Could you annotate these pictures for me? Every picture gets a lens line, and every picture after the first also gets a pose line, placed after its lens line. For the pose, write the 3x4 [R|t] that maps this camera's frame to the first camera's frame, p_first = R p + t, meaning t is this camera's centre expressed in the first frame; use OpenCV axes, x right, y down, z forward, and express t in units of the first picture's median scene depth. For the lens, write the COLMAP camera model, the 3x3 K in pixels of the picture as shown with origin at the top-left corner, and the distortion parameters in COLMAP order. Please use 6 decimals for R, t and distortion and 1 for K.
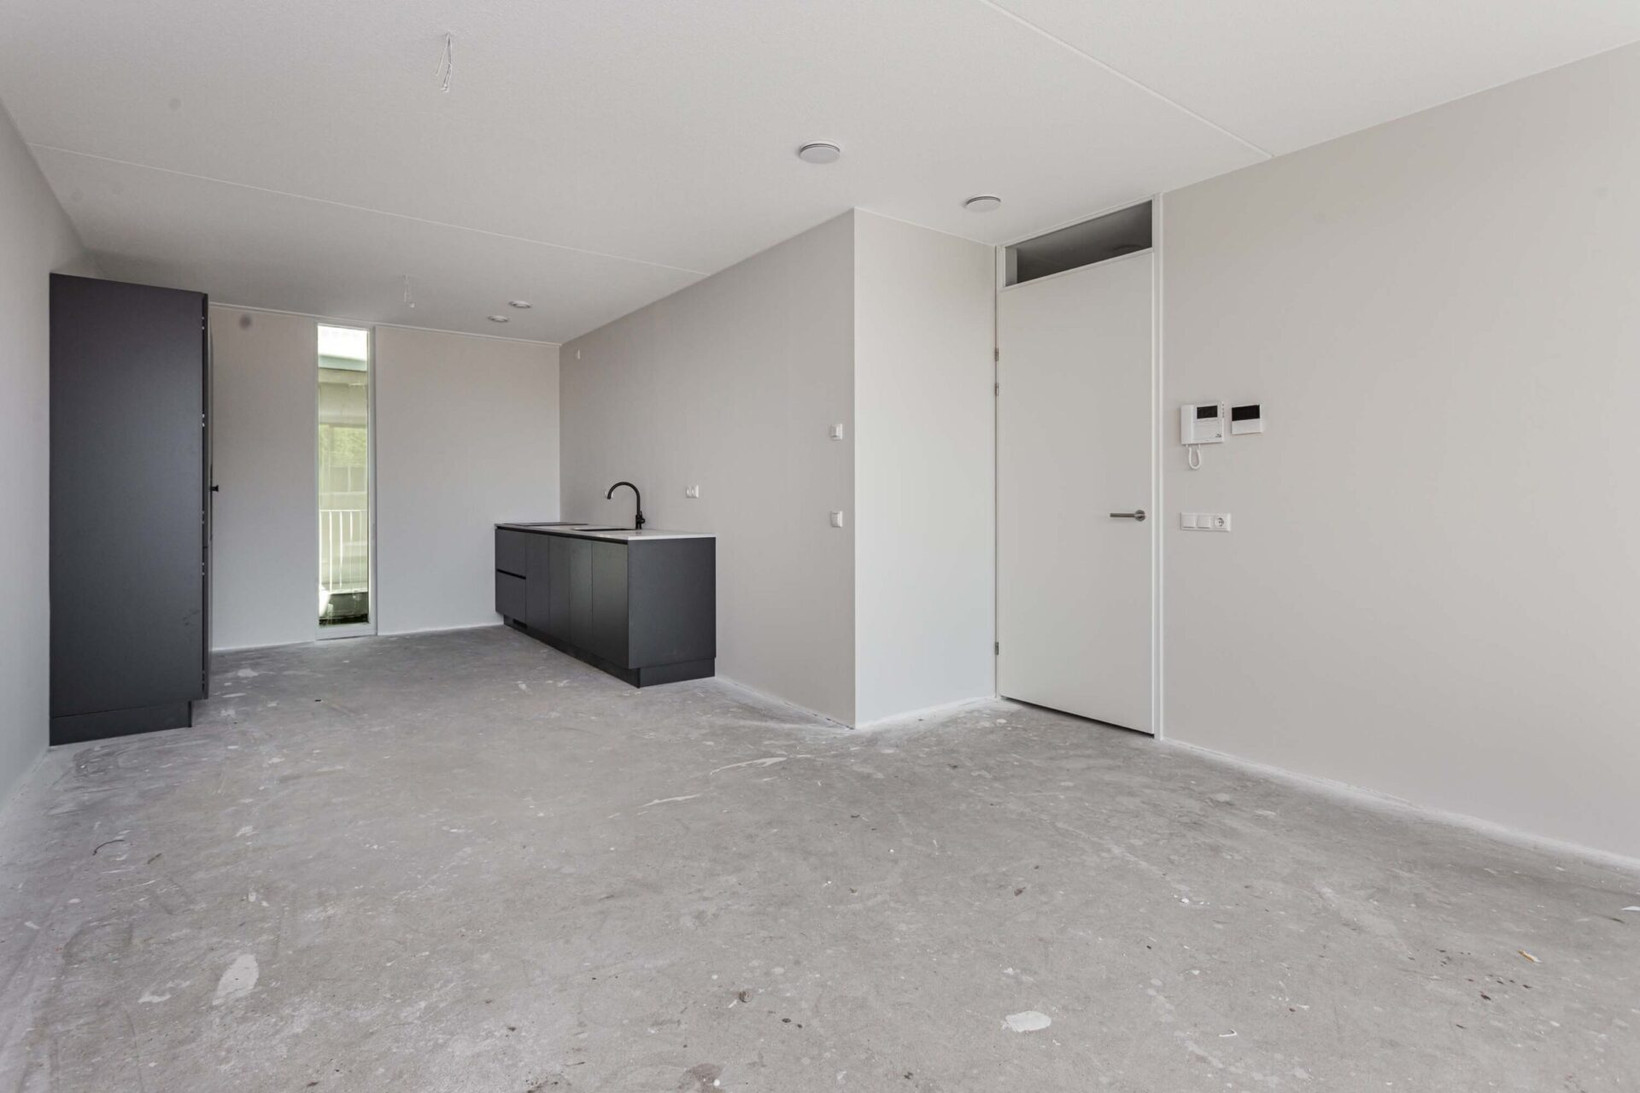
lens RADIAL K [[797.0, 0, 820.8], [0, 797.0, 503.9], [0, 0, 1]] dist [0.000406, 0.000631]
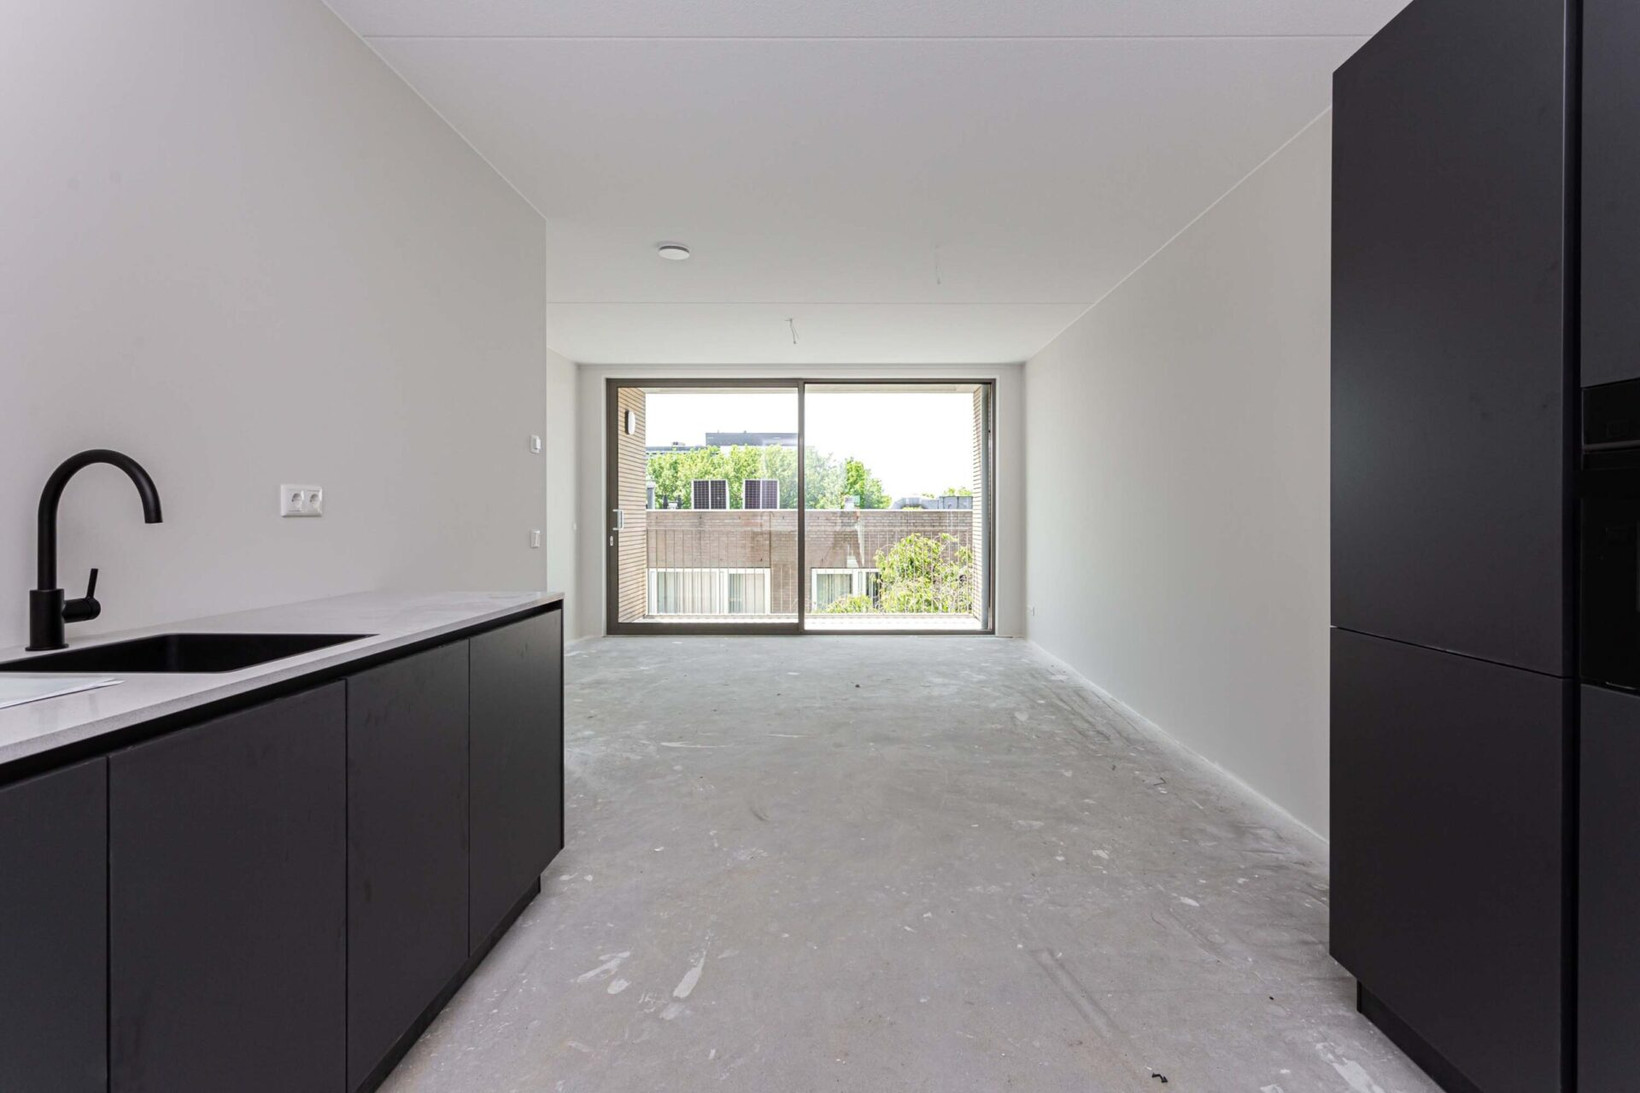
lens RADIAL K [[783.8, 0, 843.5], [0, 783.8, 565.1], [0, 0, 1]] dist [0.001831, 0.000761]
pose [[-0.803739, -0.038185, 0.593755, -0.998288], [0.002781, 0.997686, 0.067927, -0.014118], [-0.594975, 0.056247, -0.801774, 1.890410]]
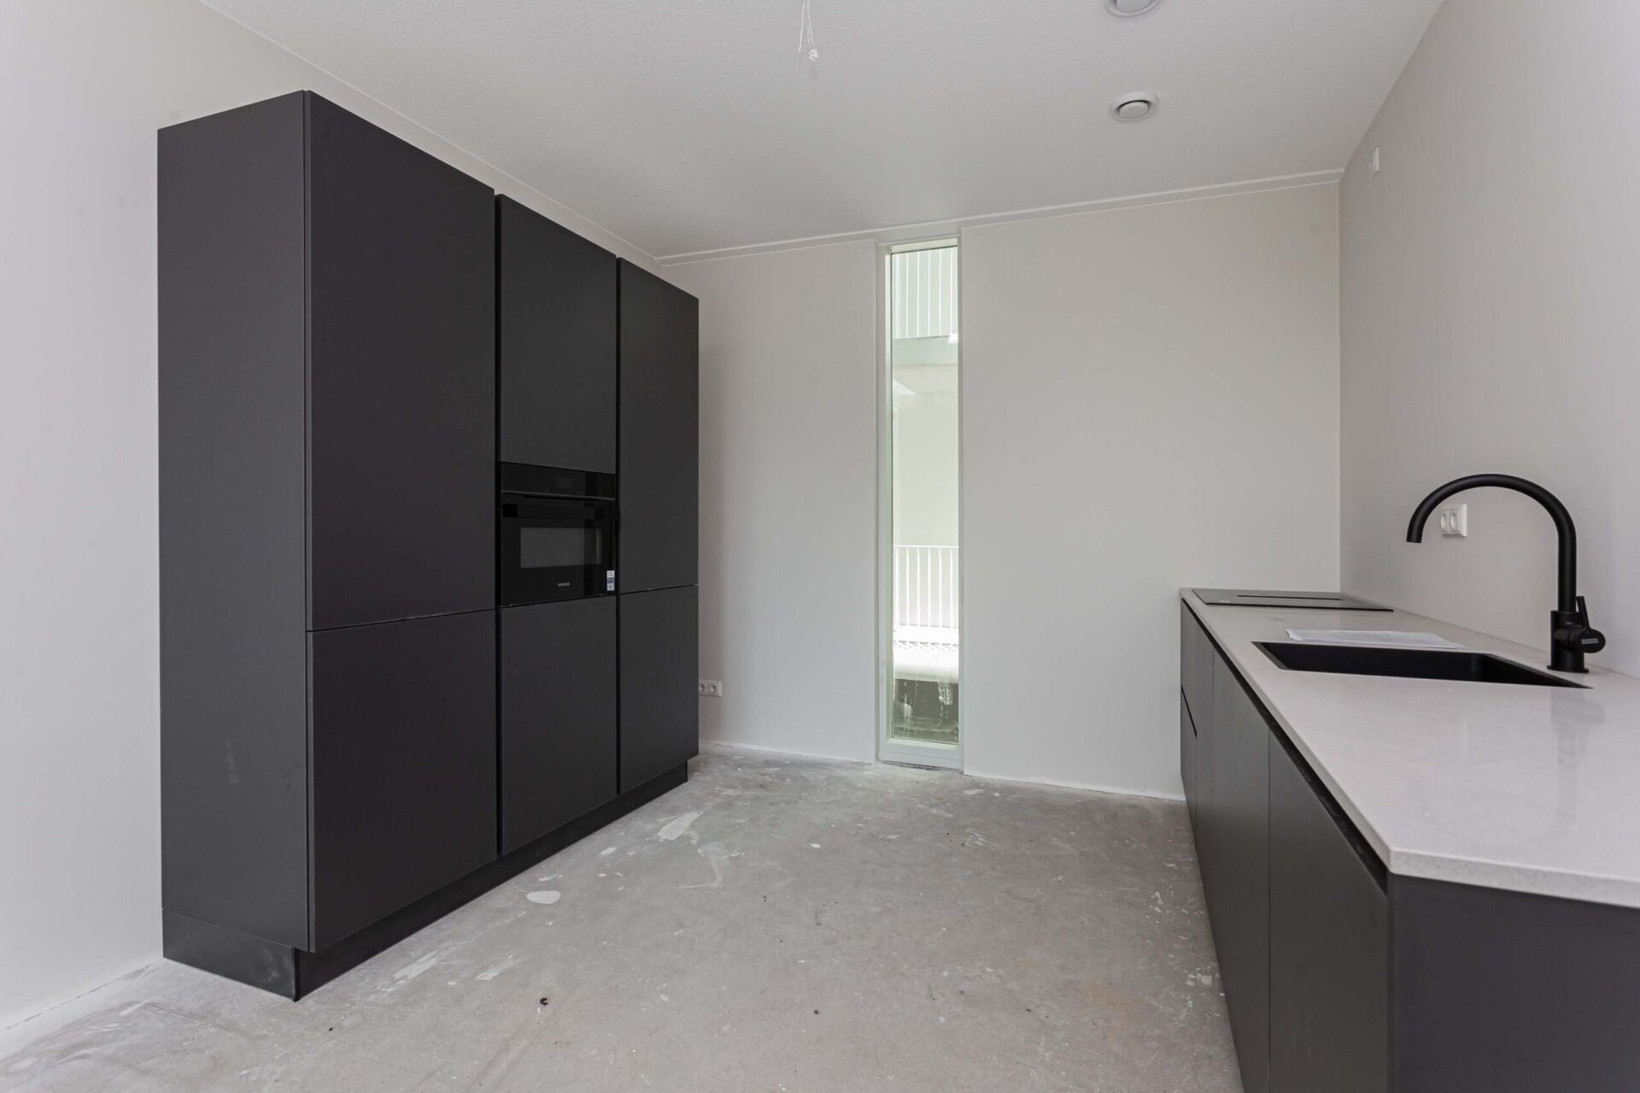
lens RADIAL K [[800.2, 0, 819.2], [0, 800.2, 526.2], [0, 0, 1]] dist [-0.004309, 0.000966]
pose [[0.531006, 0.002578, -0.847364, -0.264810], [-0.017244, 0.999821, -0.007764, -0.010660], [0.847193, 0.018735, 0.530955, 1.243997]]
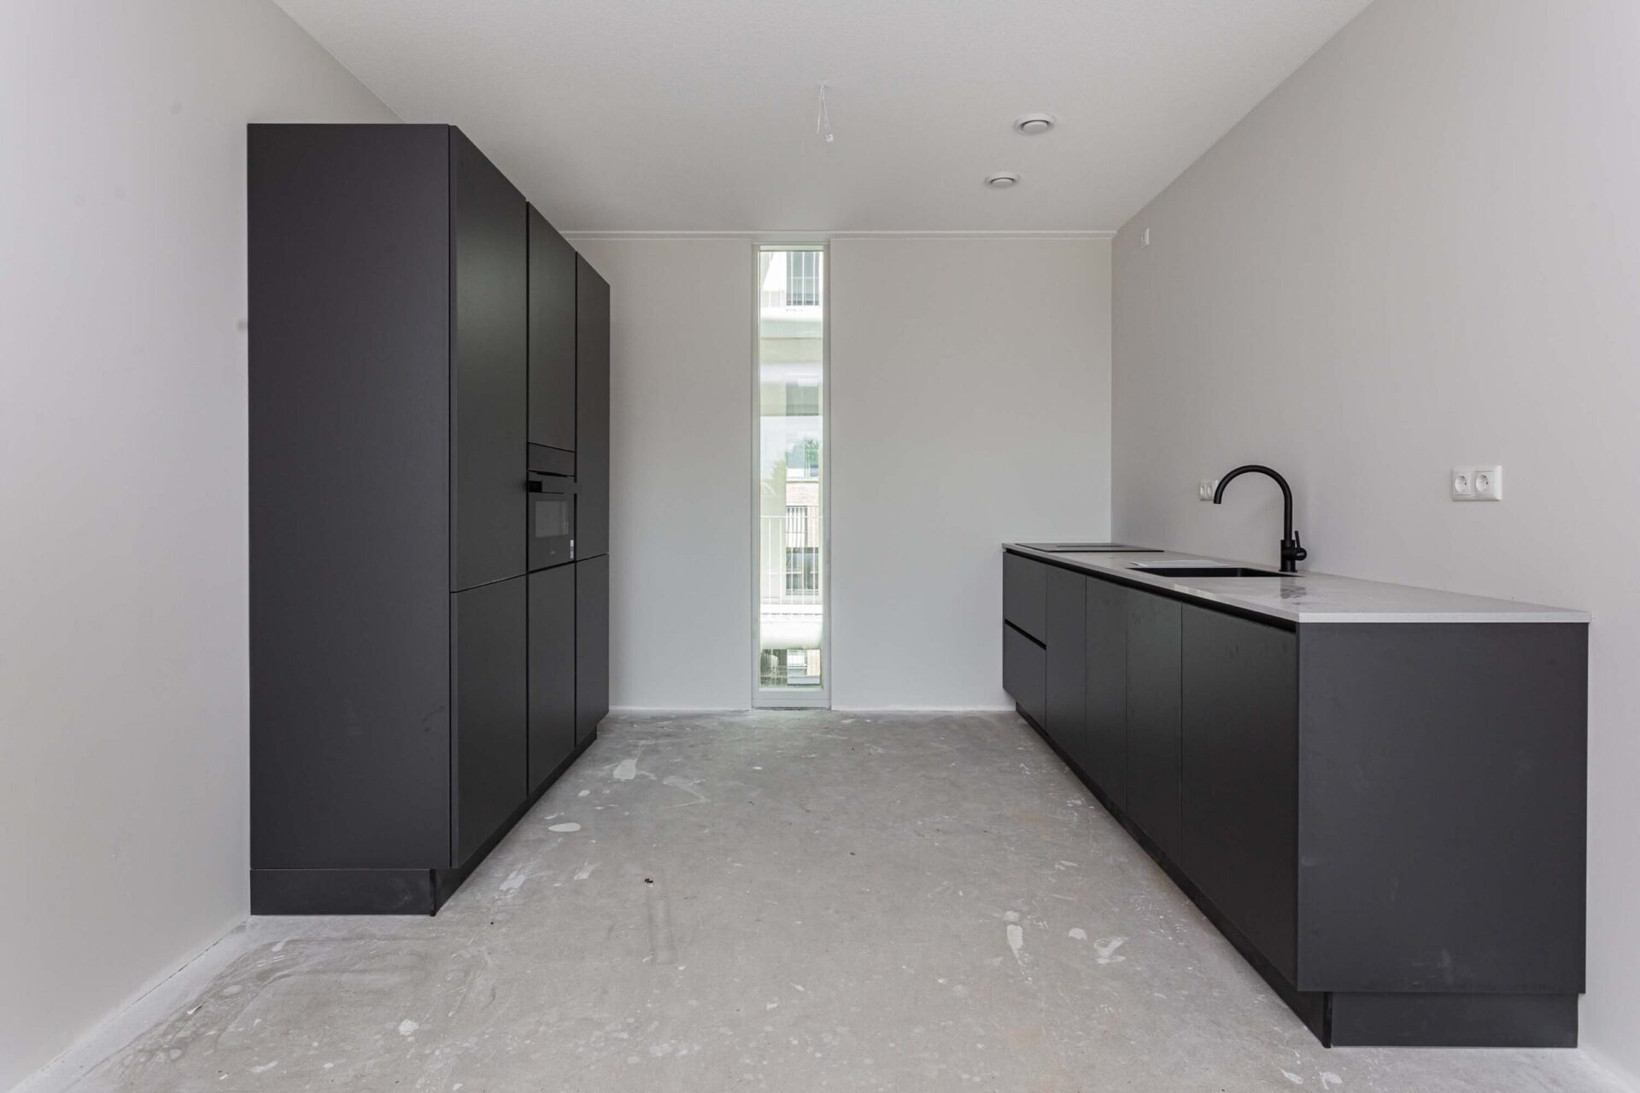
lens RADIAL K [[897.3, 0, 810.3], [0, 897.3, 509.7], [0, 0, 1]] dist [0.003667, 0.000694]
pose [[0.798560, 0.005731, -0.601887, -0.256951], [-0.004328, 0.999983, 0.003779, -0.006257], [0.601899, -0.000413, 0.798572, 0.817111]]
